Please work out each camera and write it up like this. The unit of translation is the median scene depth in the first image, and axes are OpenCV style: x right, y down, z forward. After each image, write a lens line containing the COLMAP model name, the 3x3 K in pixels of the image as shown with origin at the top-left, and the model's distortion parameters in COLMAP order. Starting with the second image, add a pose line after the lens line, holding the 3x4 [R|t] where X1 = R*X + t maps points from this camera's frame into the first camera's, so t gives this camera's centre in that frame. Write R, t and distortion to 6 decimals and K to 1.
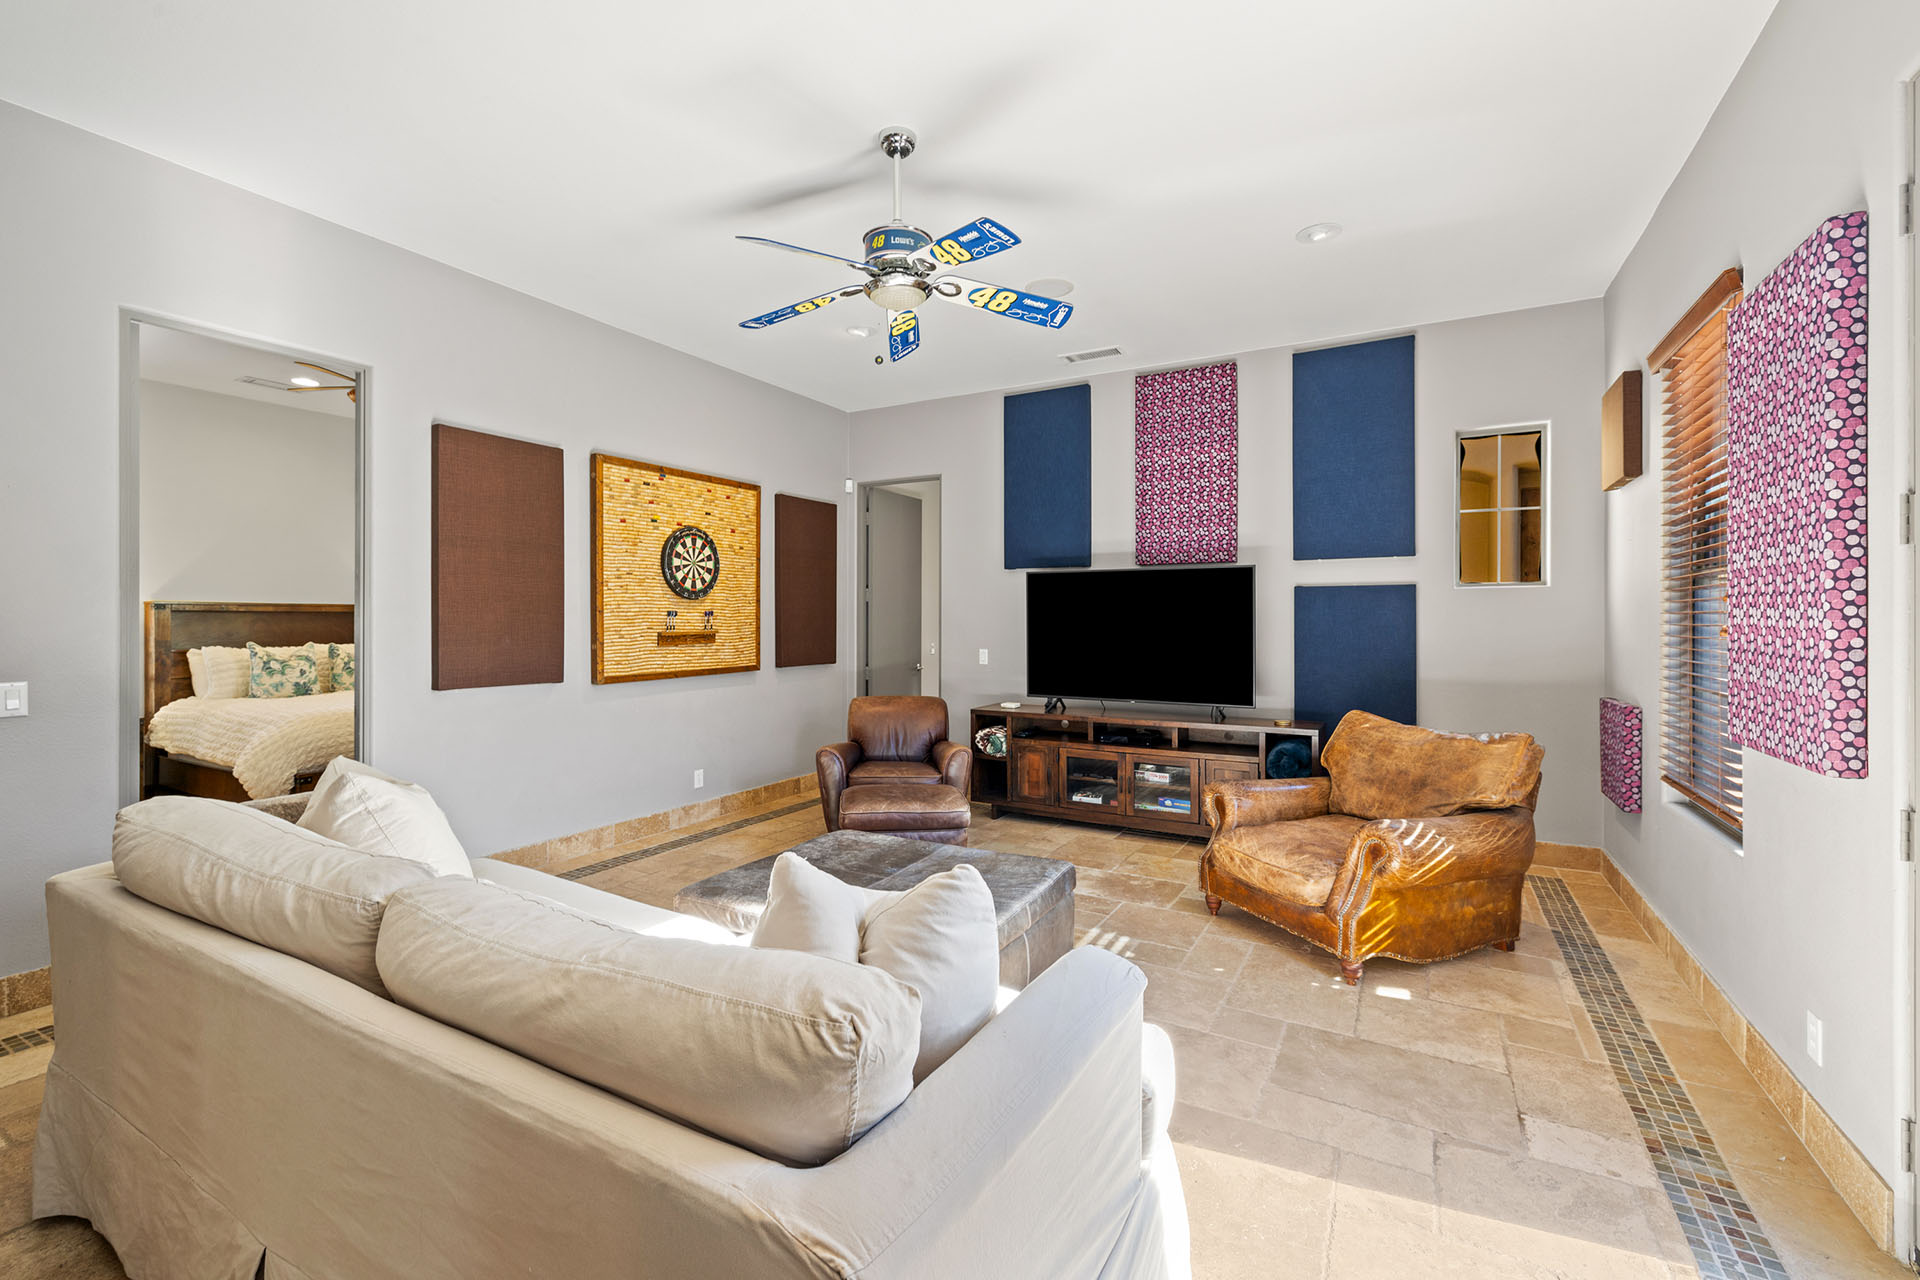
lens RADIAL K [[804.5, 0, 962.7], [0, 804.5, 624.8], [0, 0, 1]] dist [0.002892, -0.000772]
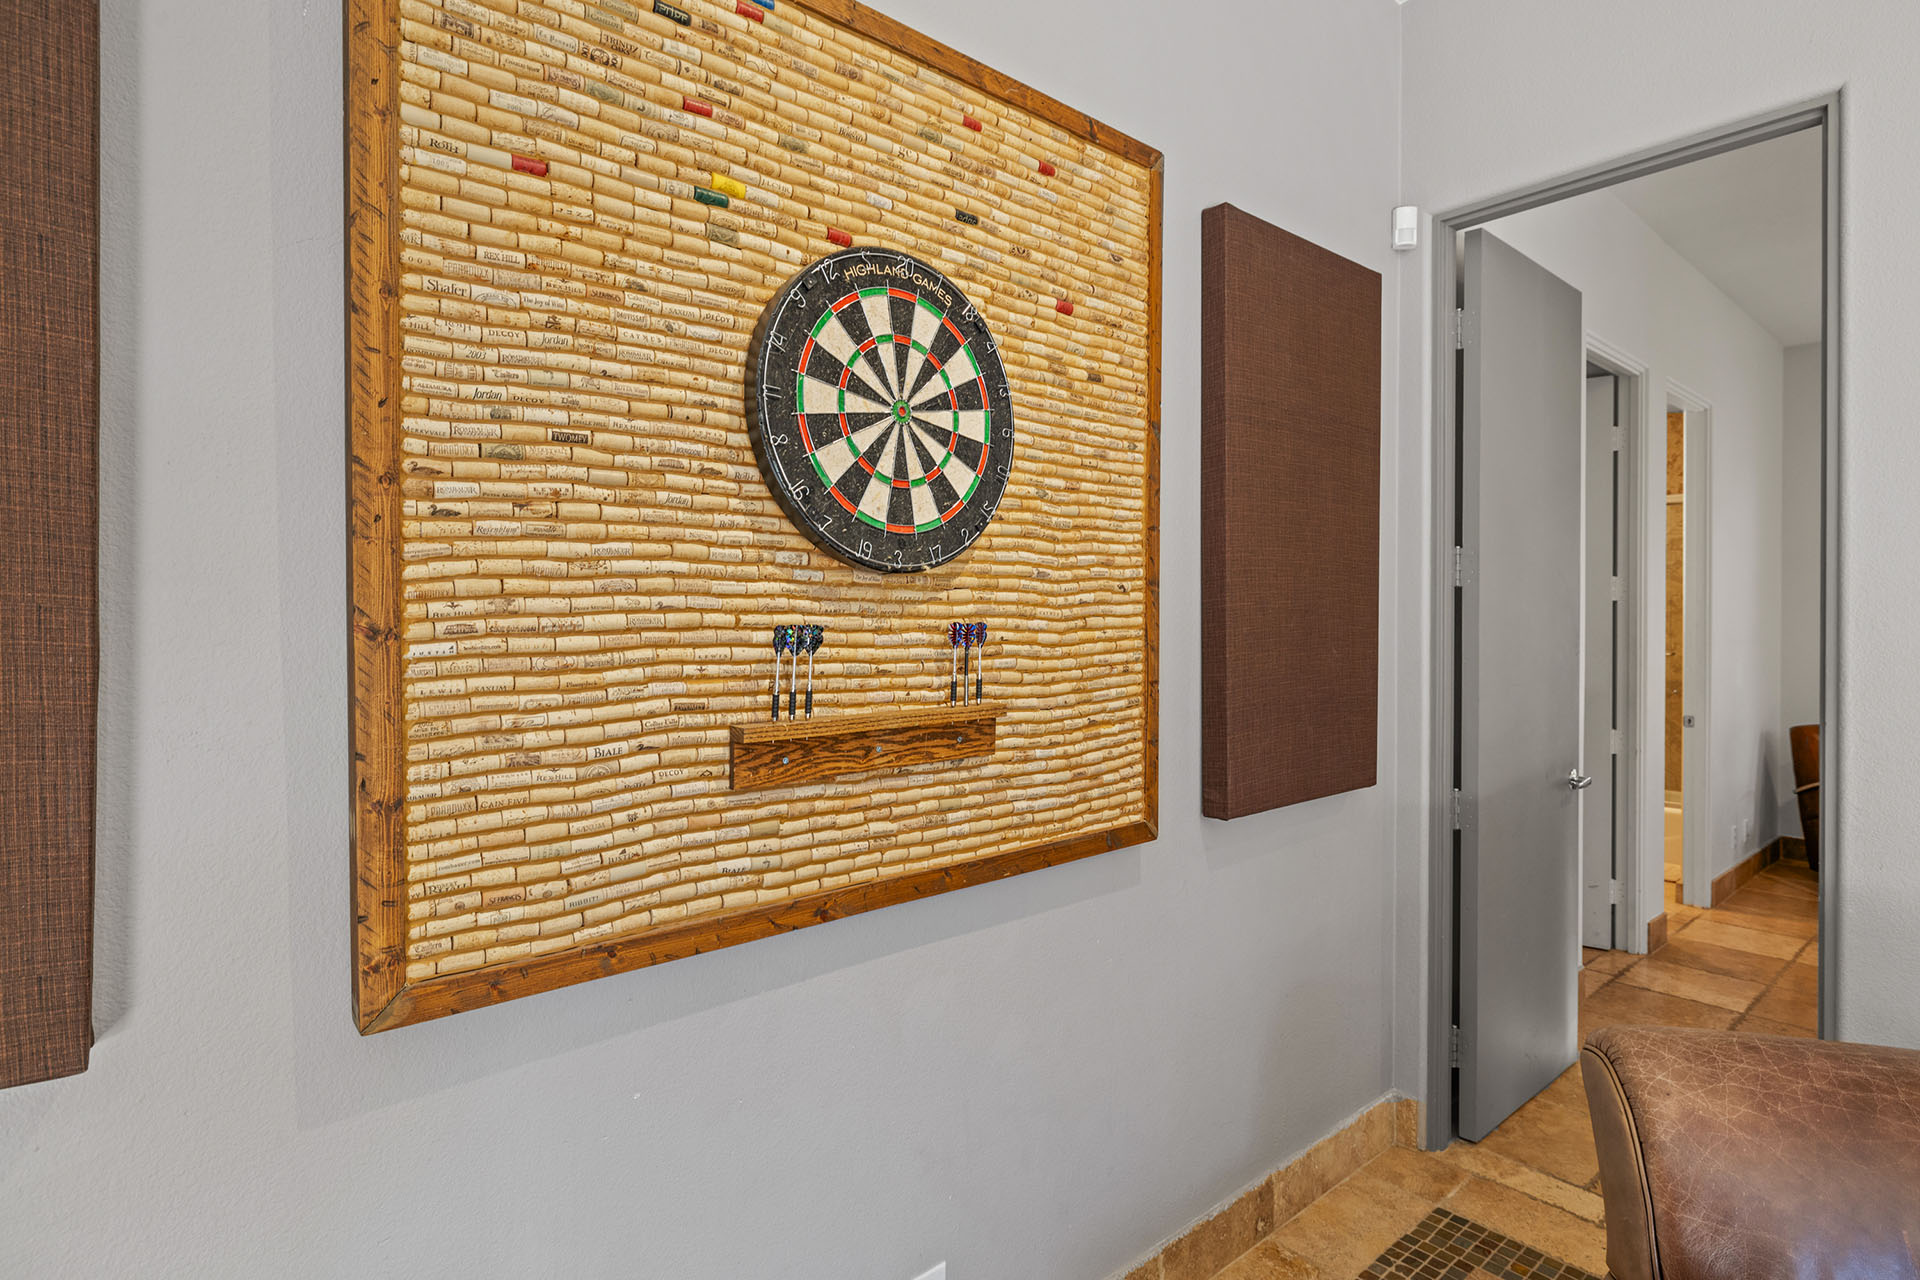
lens RADIAL K [[952.1, 0, 948.8], [0, 952.1, 615.3], [0, 0, 1]] dist [-0.005855, 0.000500]
pose [[0.932244, 0.000471, -0.361831, -0.225527], [-0.004099, 0.999949, -0.009257, -0.017306], [0.361808, 0.010113, 0.932198, 0.757348]]
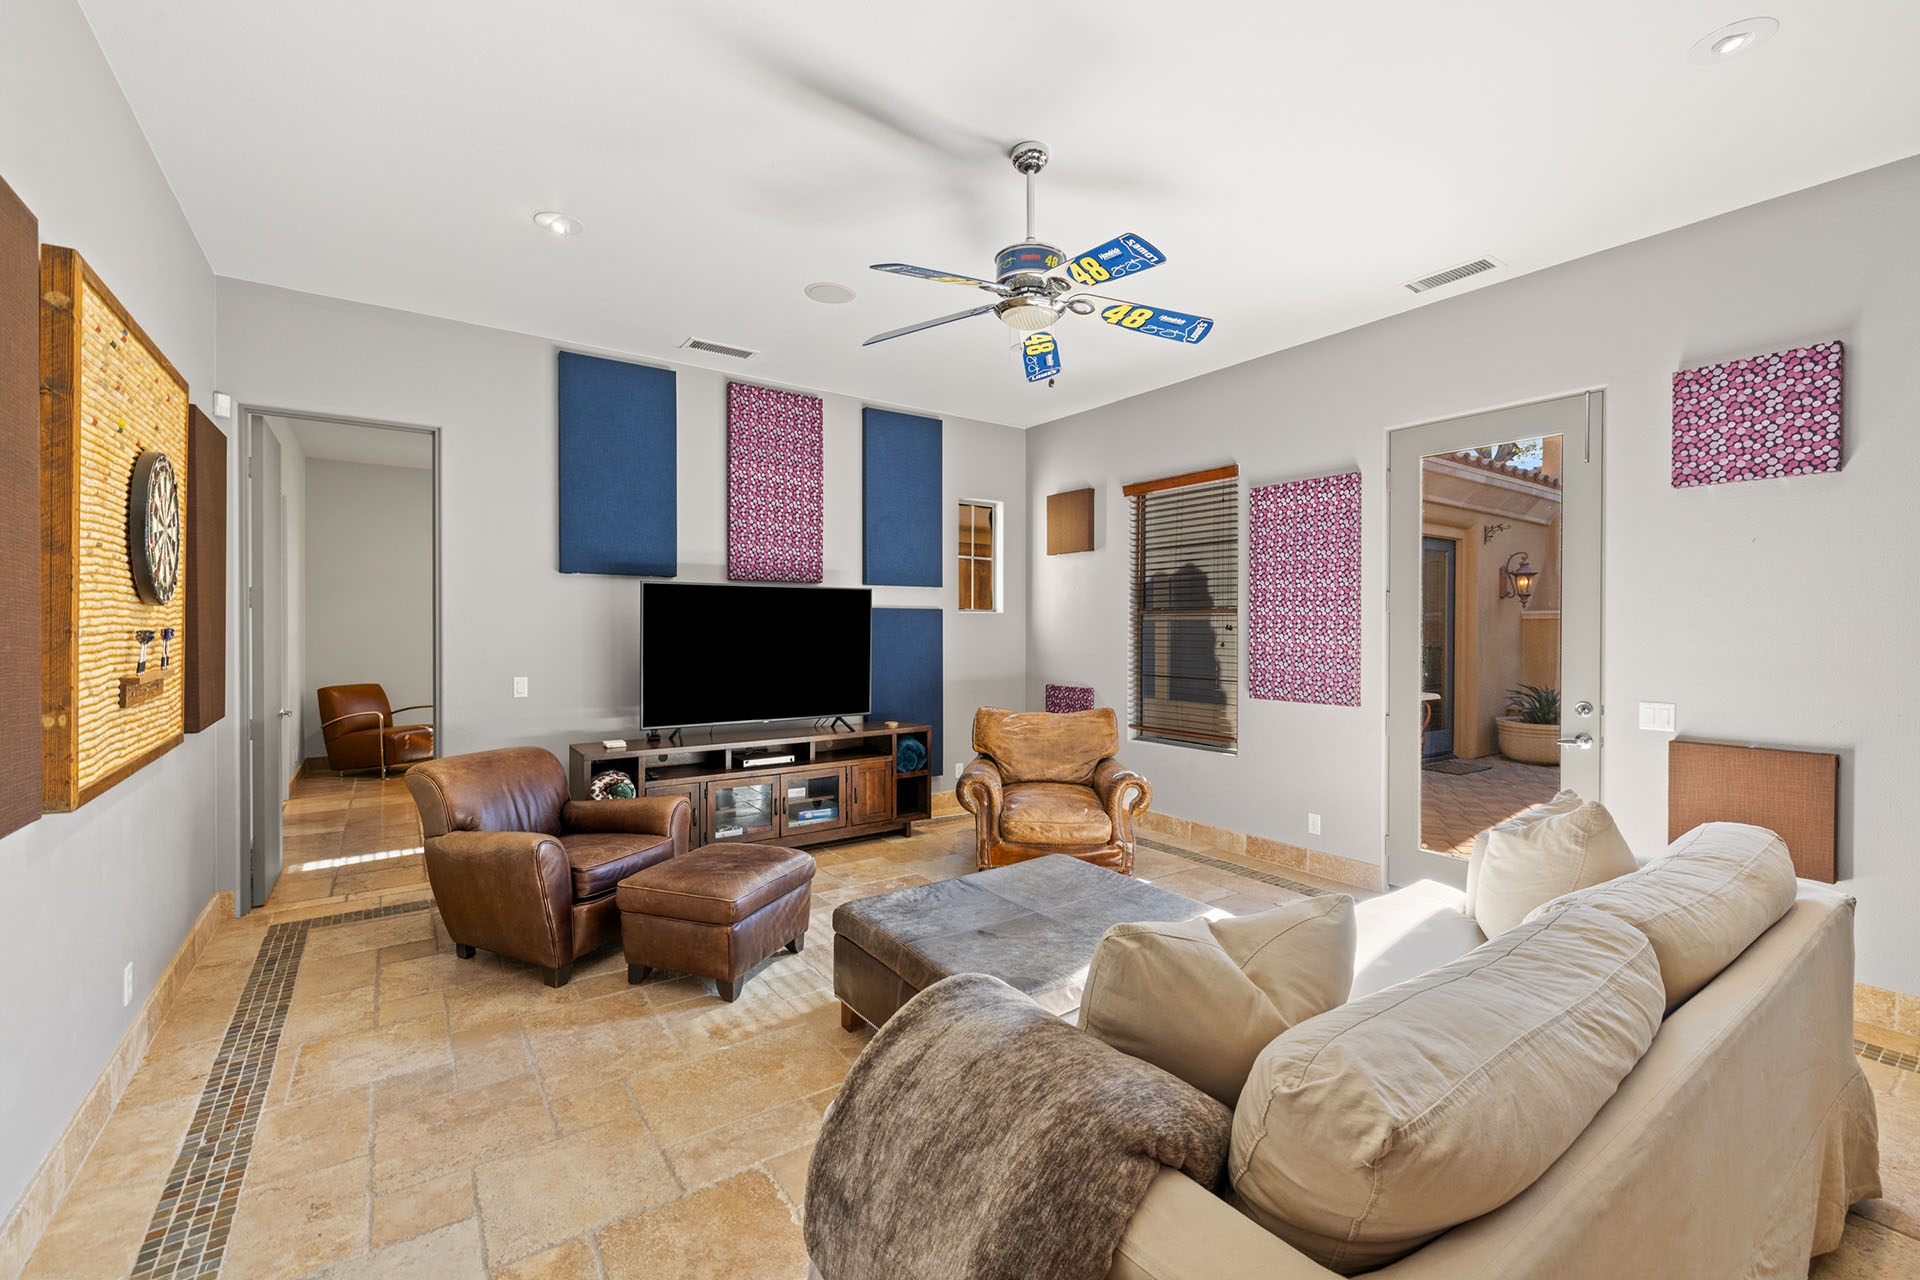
lens RADIAL K [[804.5, 0, 956.4], [0, 804.5, 633.0], [0, 0, 1]] dist [0.002892, -0.000772]
pose [[0.433788, -0.006704, 0.900990, -0.562175], [0.005434, 0.999974, 0.004825, -0.015114], [-0.900998, 0.002803, 0.433813, 0.368368]]
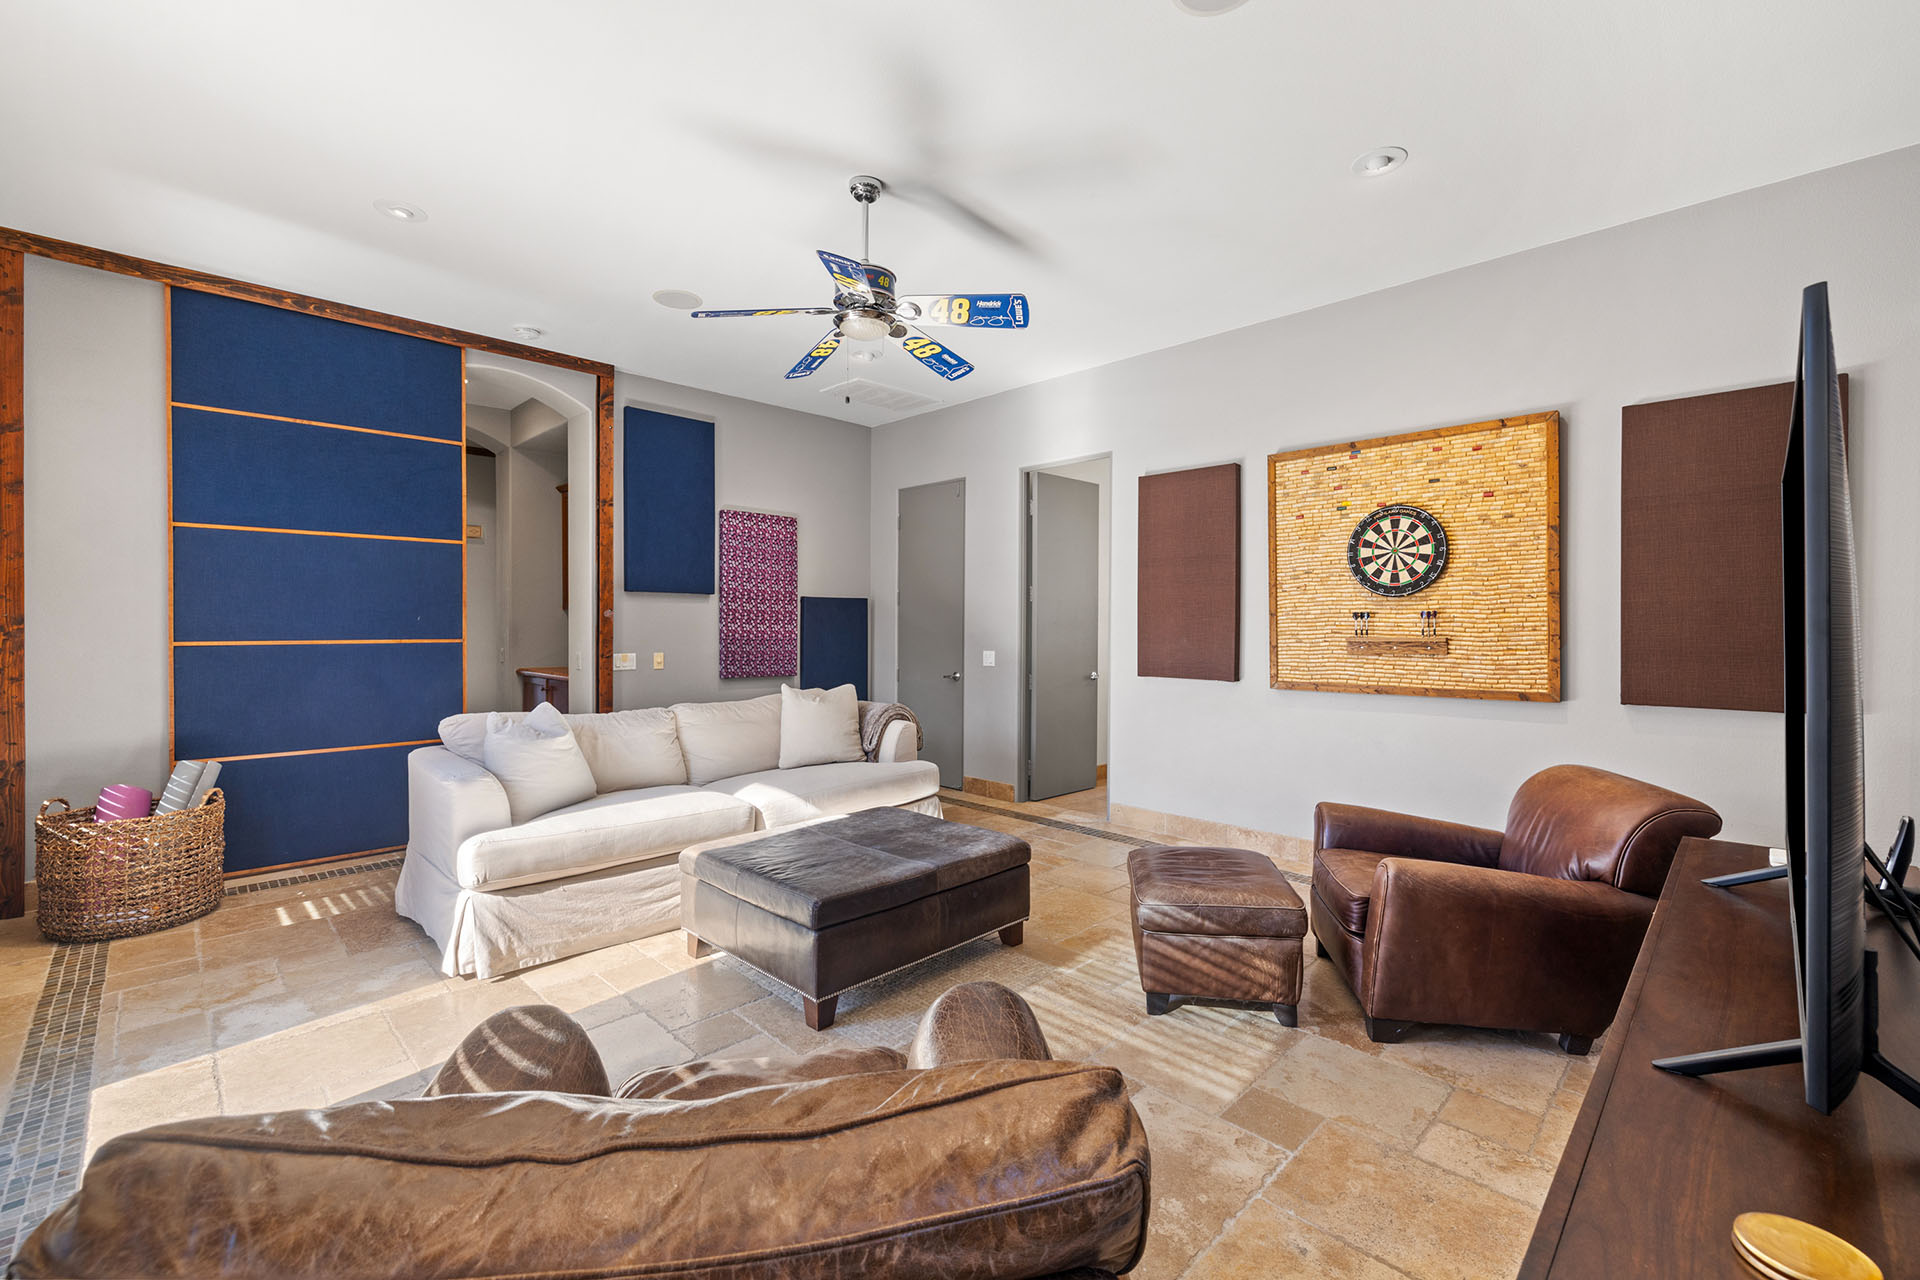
lens RADIAL K [[804.5, 0, 961.1], [0, 804.5, 632.0], [0, 0, 1]] dist [0.002892, -0.000772]
pose [[-0.269788, 0.004977, -0.962907, 0.538131], [-0.009599, 0.999923, 0.007857, 0.000695], [0.962872, 0.011363, -0.269719, 0.804262]]
